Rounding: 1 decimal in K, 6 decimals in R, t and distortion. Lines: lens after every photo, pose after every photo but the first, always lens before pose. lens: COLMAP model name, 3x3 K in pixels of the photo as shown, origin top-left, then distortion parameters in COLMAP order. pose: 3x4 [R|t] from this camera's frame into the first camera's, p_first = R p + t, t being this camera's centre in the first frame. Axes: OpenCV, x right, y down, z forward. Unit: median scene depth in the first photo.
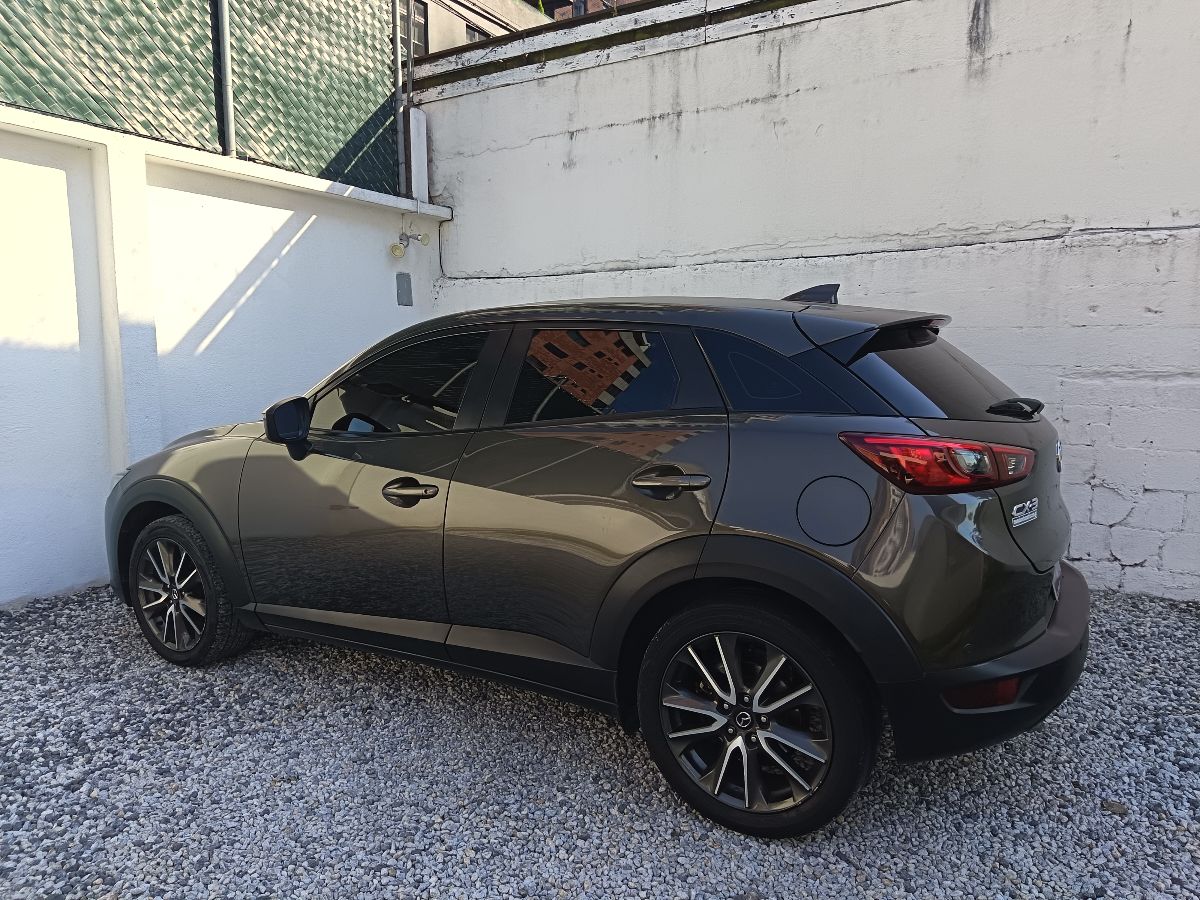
lens RADIAL K [[845.9, 0, 600.0], [0, 845.9, 450.0], [0, 0, 1]] dist [0.006022, -0.004702]
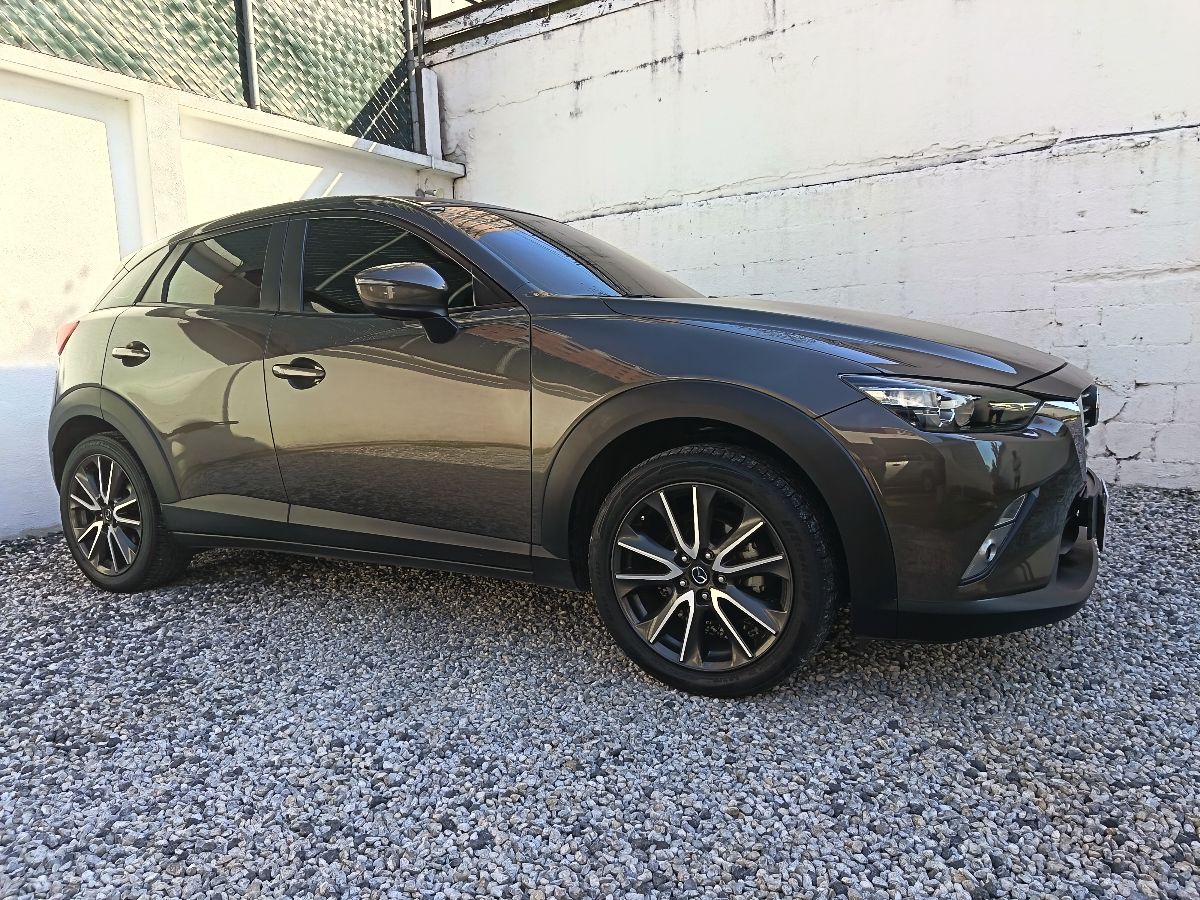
lens RADIAL K [[848.4, 0, 600.0], [0, 848.4, 450.0], [0, 0, 1]] dist [-0.002950, 0.008116]
pose [[0.999337, -0.031869, -0.017602, -0.002612], [0.031907, 0.999489, 0.001879, 0.088244], [0.017533, -0.002439, 0.999843, -0.050028]]
